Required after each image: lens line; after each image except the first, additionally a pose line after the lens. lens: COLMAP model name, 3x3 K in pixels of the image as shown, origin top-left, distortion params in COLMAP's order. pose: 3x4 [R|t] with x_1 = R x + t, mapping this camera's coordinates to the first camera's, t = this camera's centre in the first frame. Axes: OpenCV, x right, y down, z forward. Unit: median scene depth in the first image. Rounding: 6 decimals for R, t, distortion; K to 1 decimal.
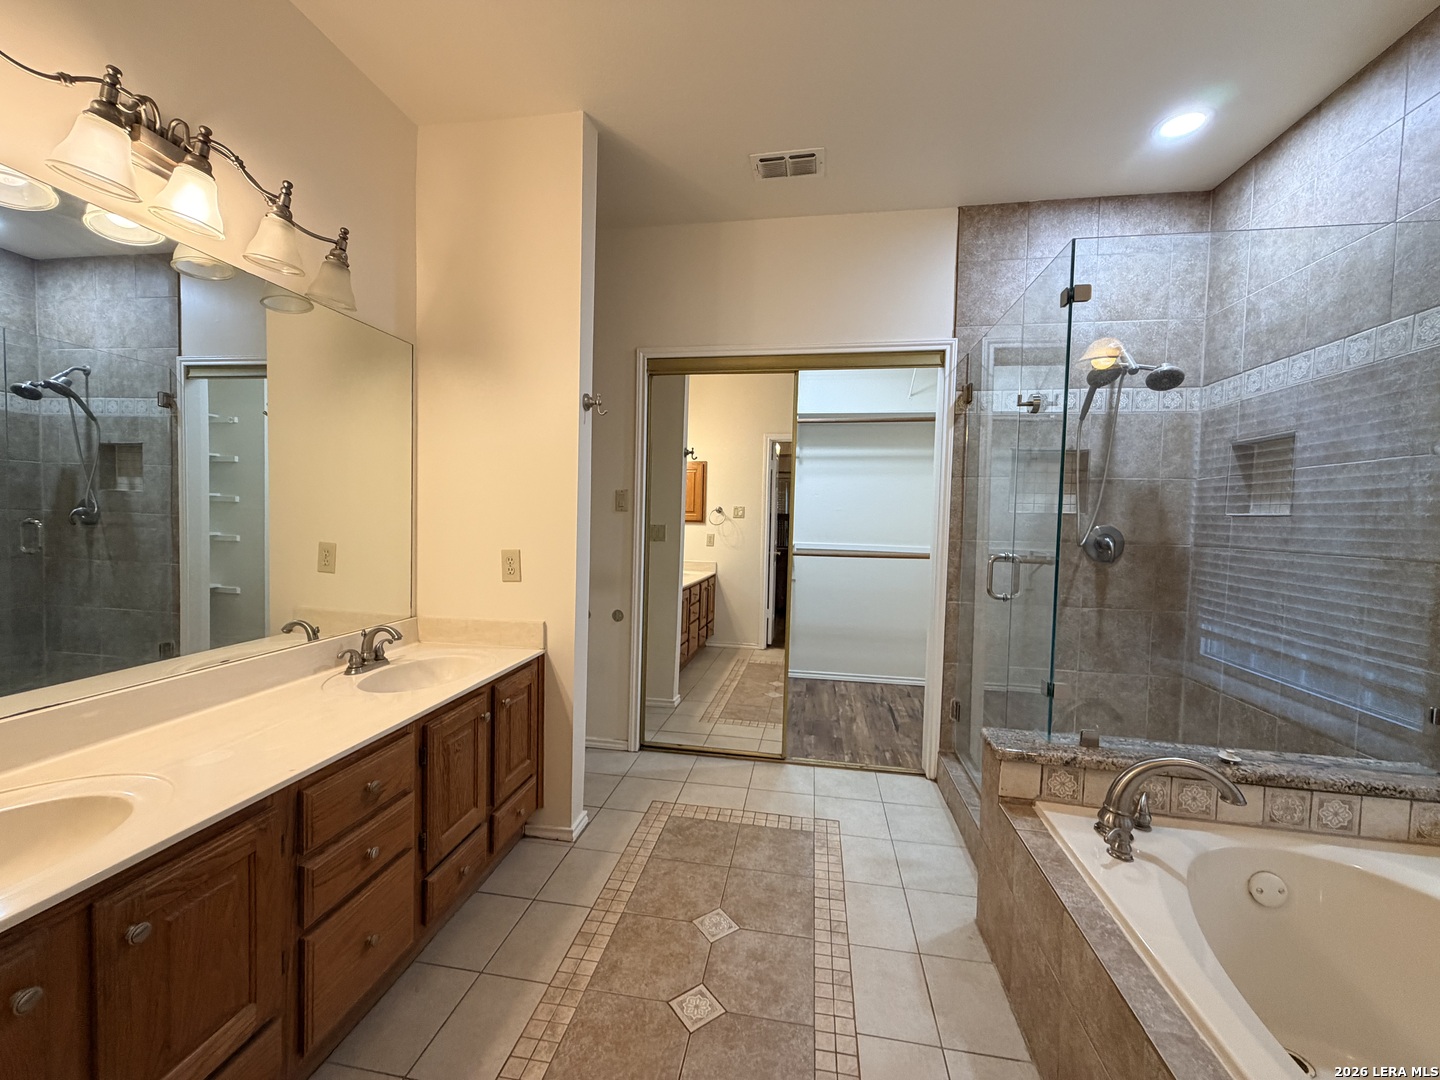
lens RADIAL K [[573.5, 0, 722.0], [0, 573.5, 537.7], [0, 0, 1]] dist [-0.002779, 0.000112]
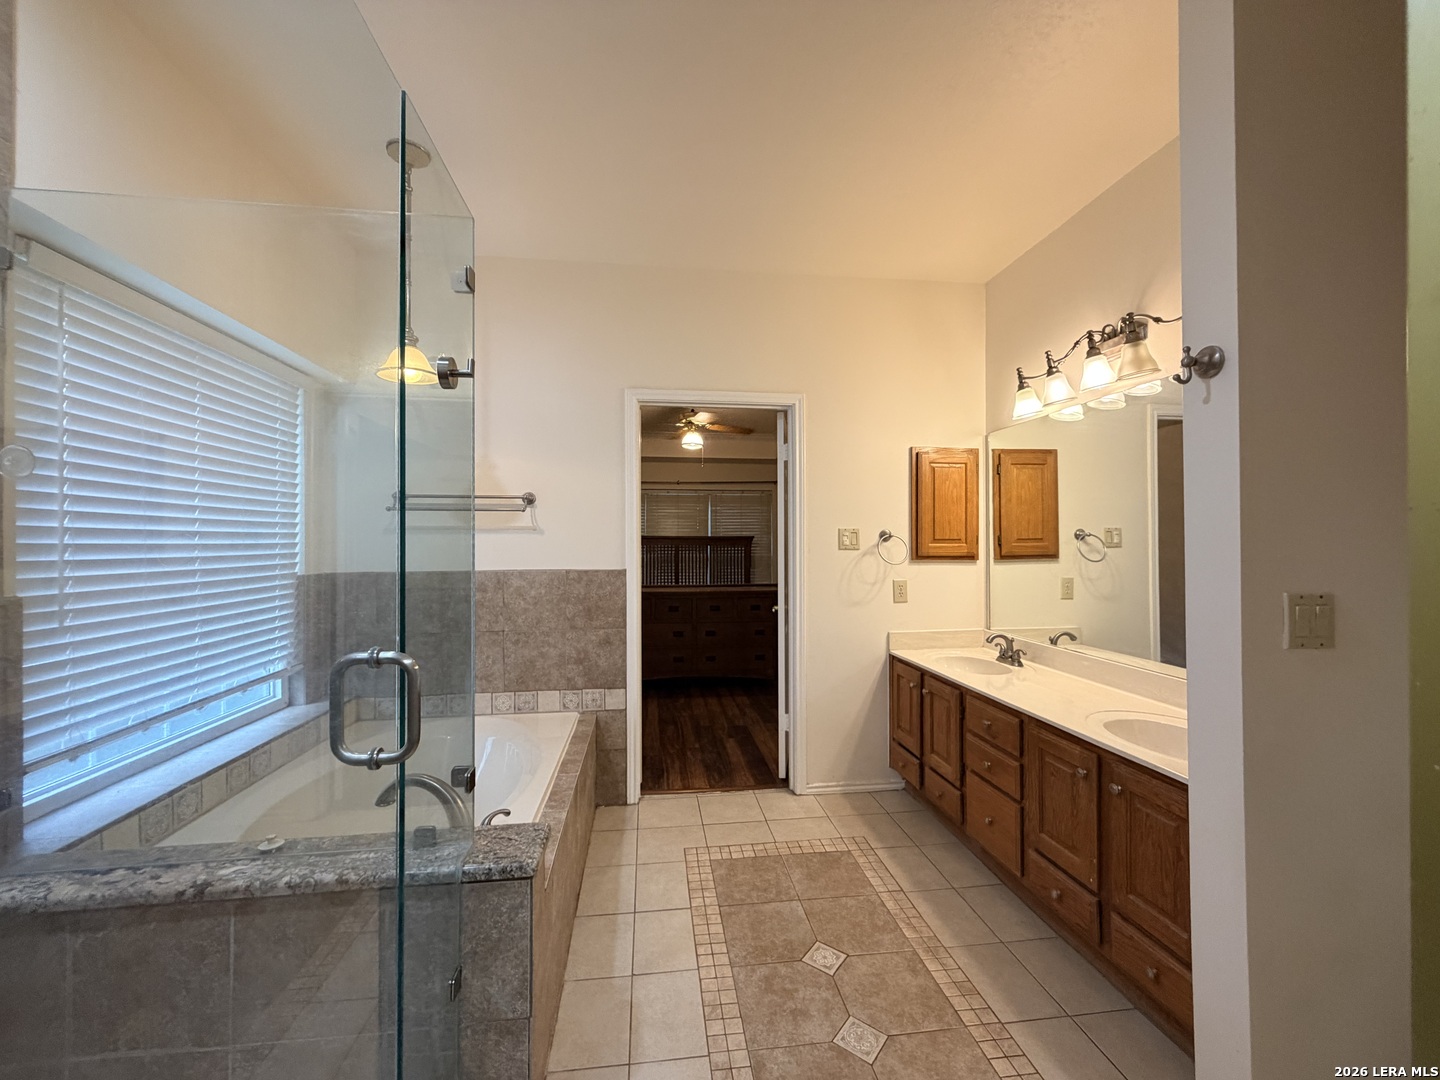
lens RADIAL K [[573.5, 0, 720.1], [0, 573.5, 536.3], [0, 0, 1]] dist [-0.002779, 0.000112]
pose [[-0.958915, -0.021659, -0.282865, 0.507017], [-0.028268, 0.999414, 0.019305, -0.096617], [0.282281, 0.026508, -0.958965, 1.967329]]
